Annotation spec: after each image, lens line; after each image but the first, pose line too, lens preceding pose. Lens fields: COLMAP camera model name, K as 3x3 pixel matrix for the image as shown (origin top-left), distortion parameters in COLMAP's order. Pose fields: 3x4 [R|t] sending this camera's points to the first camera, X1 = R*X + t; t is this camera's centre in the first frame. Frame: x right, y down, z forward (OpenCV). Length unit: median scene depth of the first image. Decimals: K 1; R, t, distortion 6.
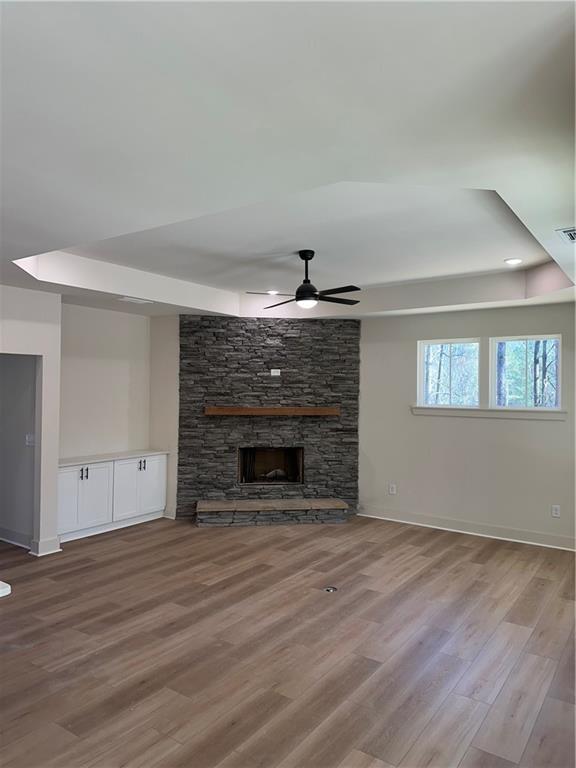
lens RADIAL K [[535.8, 0, 288.4], [0, 535.8, 383.4], [0, 0, 1]] dist [0.086487, 0.000126]
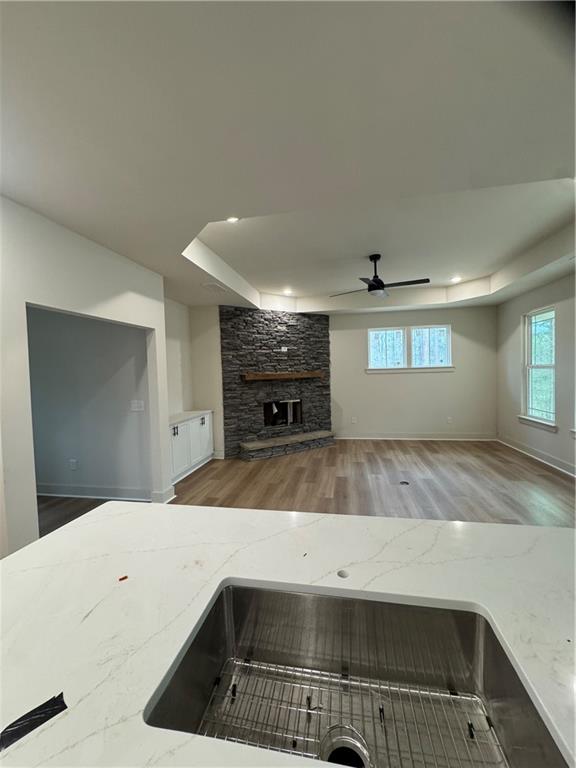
lens RADIAL K [[309.2, 0, 287.0], [0, 309.2, 383.6], [0, 0, 1]] dist [-0.001478, 0.000022]
pose [[0.908254, -0.053408, 0.414997, -0.373324], [0.034756, 0.998022, 0.052375, 0.029069], [-0.416974, -0.033146, 0.908314, 0.239955]]
